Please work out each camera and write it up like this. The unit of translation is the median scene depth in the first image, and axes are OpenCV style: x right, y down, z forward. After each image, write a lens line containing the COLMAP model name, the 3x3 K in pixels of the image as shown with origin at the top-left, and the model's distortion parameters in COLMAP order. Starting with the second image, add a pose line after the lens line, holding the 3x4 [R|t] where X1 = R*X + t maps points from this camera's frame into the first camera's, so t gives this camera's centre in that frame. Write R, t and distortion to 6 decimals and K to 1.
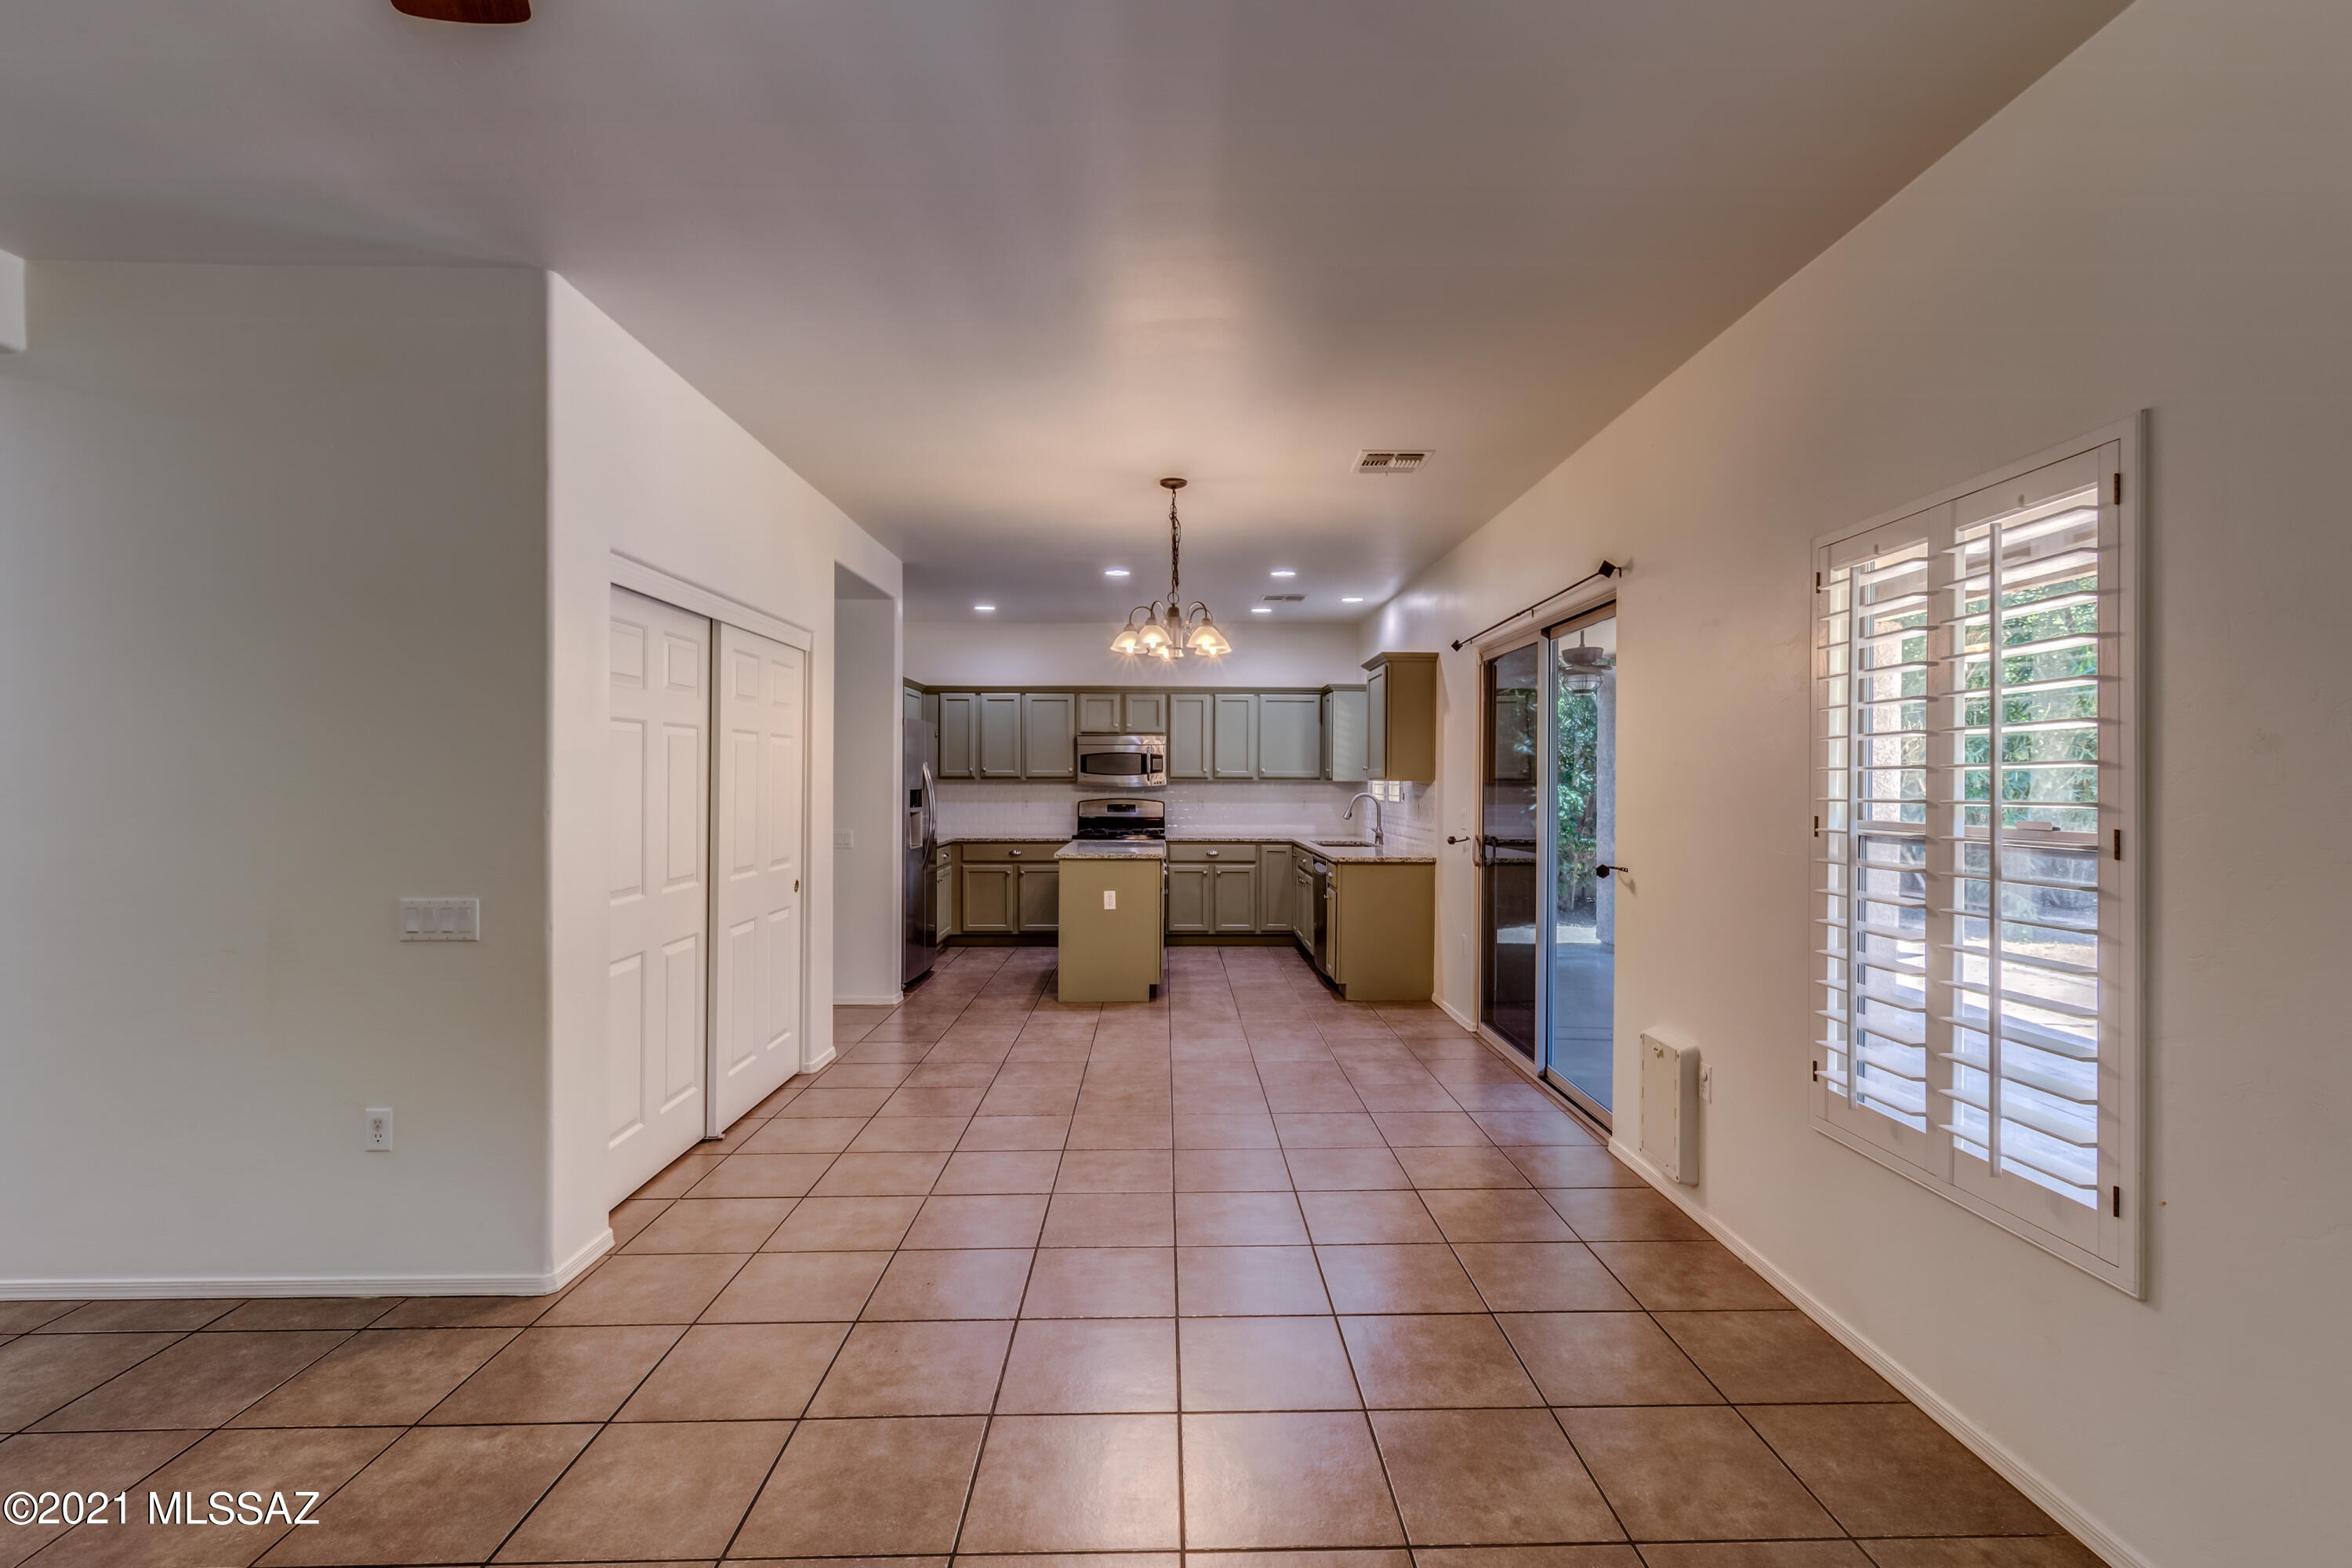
lens RADIAL K [[1061.3, 0, 1176.0], [0, 1061.3, 784.0], [0, 0, 1]] dist [-0.000190, -0.000235]
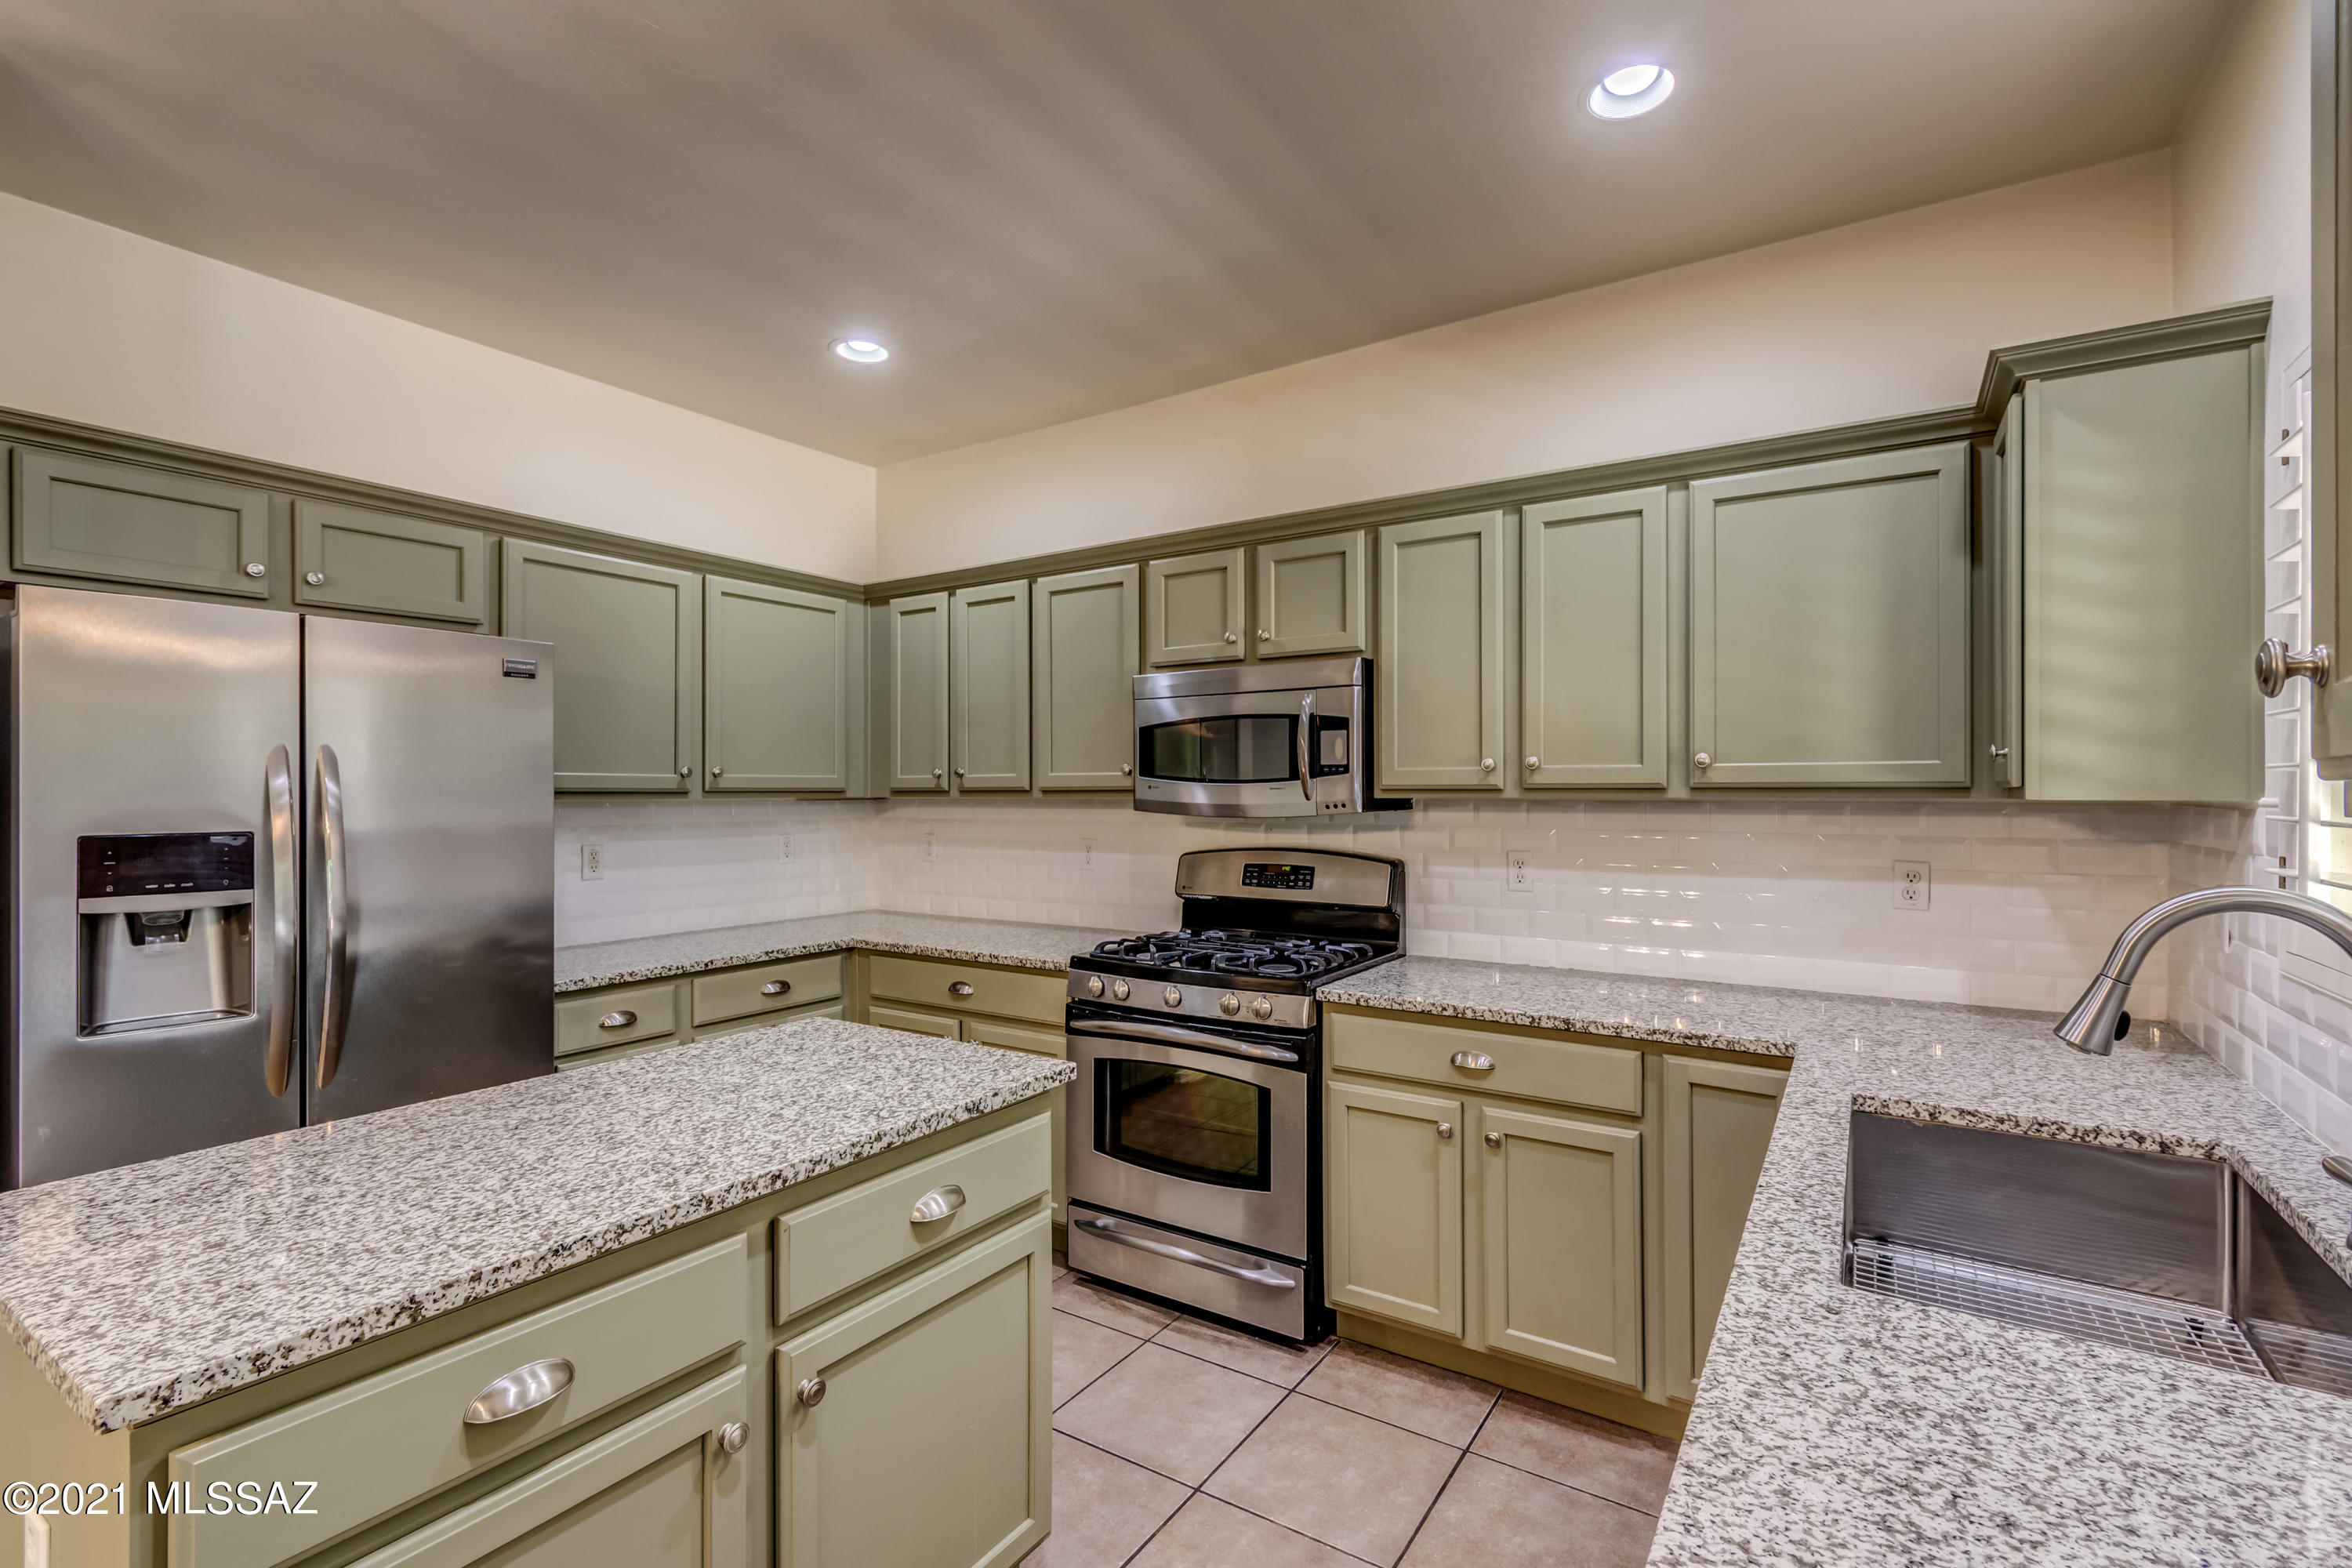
lens RADIAL K [[1039.2, 0, 1199.0], [0, 1039.2, 792.6], [0, 0, 1]] dist [0.000102, -0.000174]
pose [[0.830060, -0.002505, -0.557668, 0.165372], [-0.000491, 0.999986, -0.005223, -0.004491], [0.557673, 0.004609, 0.830048, 0.955899]]
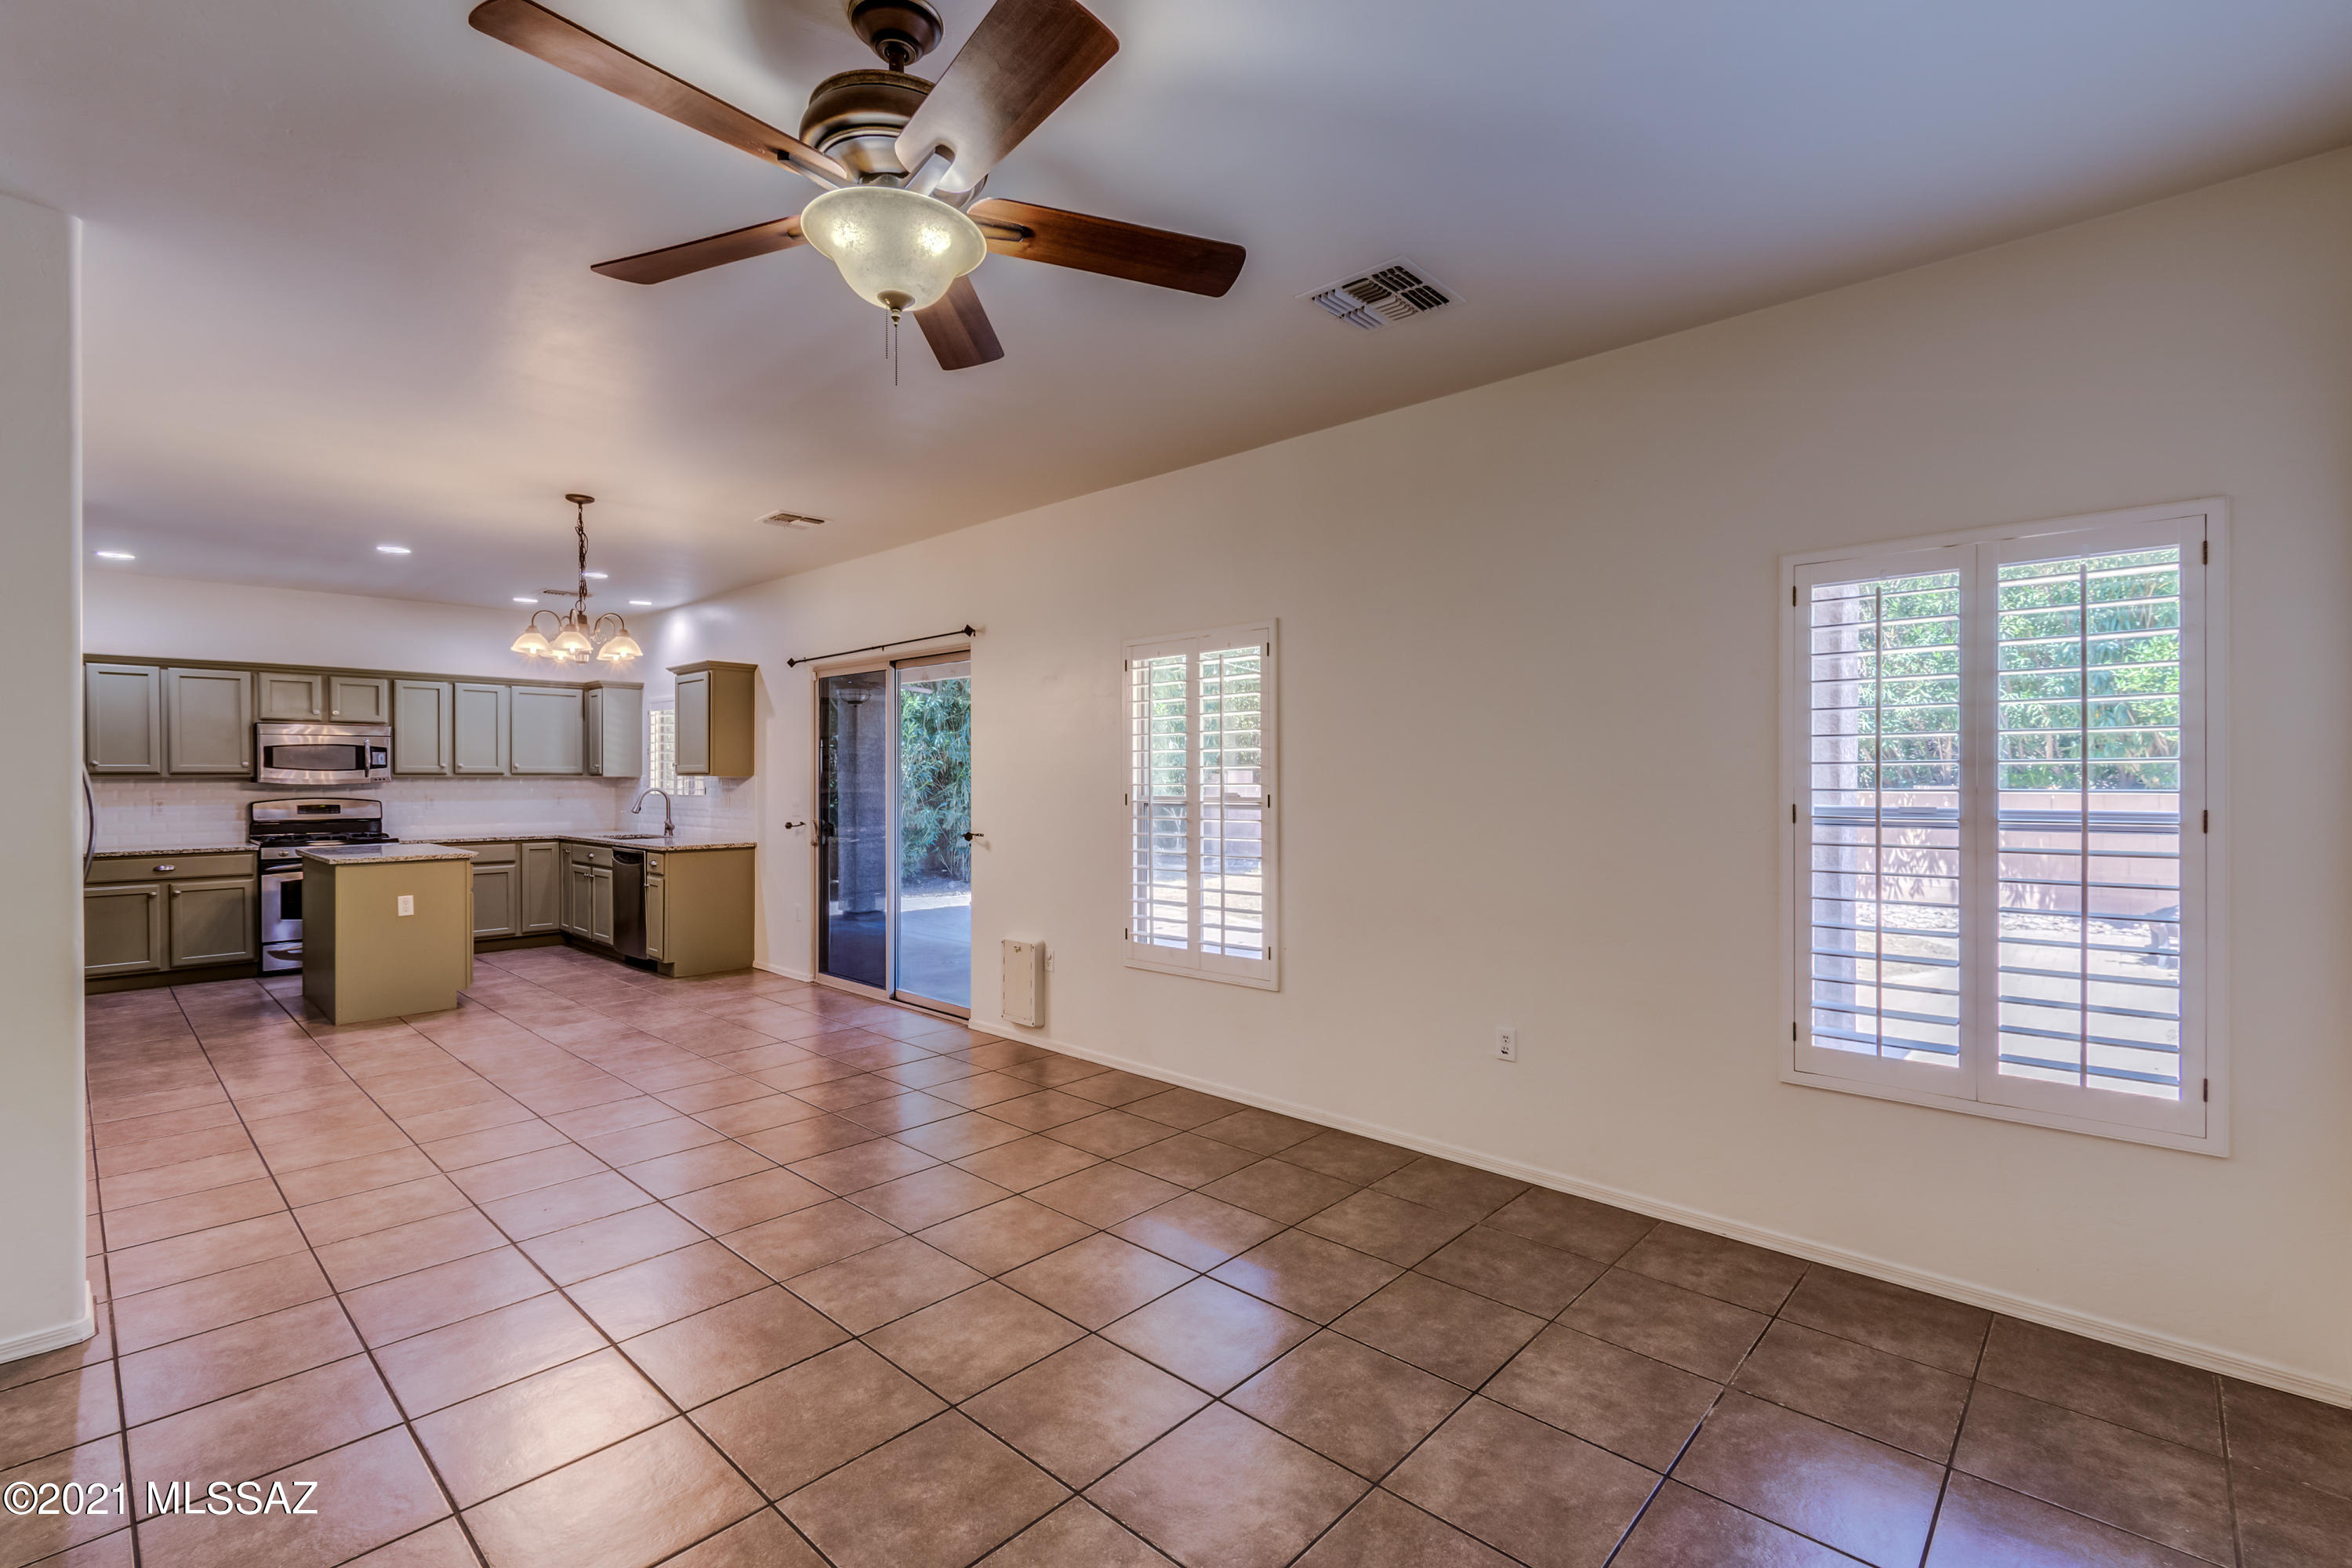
lens RADIAL K [[1039.2, 0, 1199.0], [0, 1039.2, 792.6], [0, 0, 1]] dist [0.000102, -0.000174]
pose [[0.691339, -0.014768, 0.722379, -0.228866], [0.005475, 0.999869, 0.015201, 0.000737], [-0.722510, -0.006554, 0.691330, -0.123548]]
